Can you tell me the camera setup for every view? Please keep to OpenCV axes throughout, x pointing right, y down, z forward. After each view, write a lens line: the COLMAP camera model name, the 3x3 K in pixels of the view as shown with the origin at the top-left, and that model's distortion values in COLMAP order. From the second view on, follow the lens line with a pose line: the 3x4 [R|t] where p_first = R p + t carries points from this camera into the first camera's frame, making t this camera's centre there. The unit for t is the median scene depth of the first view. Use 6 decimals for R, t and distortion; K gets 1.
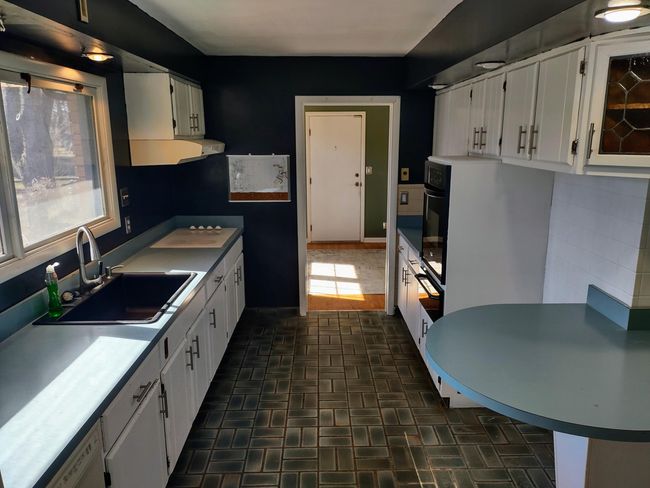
lens RADIAL K [[481.8, 0, 328.0], [0, 481.8, 247.0], [0, 0, 1]] dist [0.080865, -0.090087]
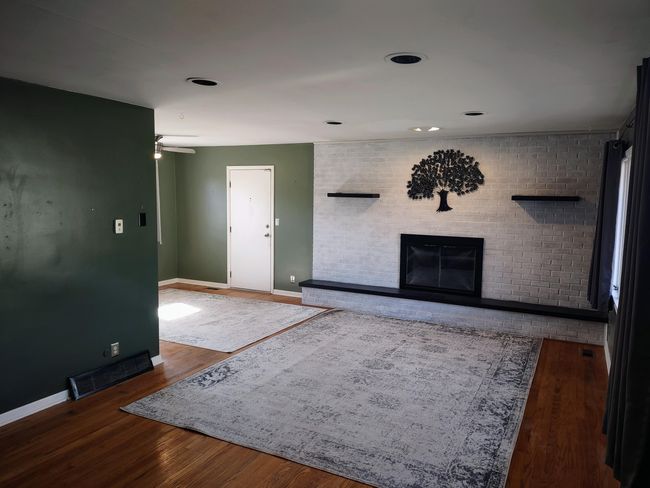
lens RADIAL K [[481.8, 0, 330.8], [0, 481.8, 243.3], [0, 0, 1]] dist [0.080865, -0.090087]
pose [[0.873731, 0.069243, -0.481456, 0.666776], [-0.124300, 0.988736, -0.083376, -0.045694], [0.470259, 0.132693, 0.872496, 0.183457]]
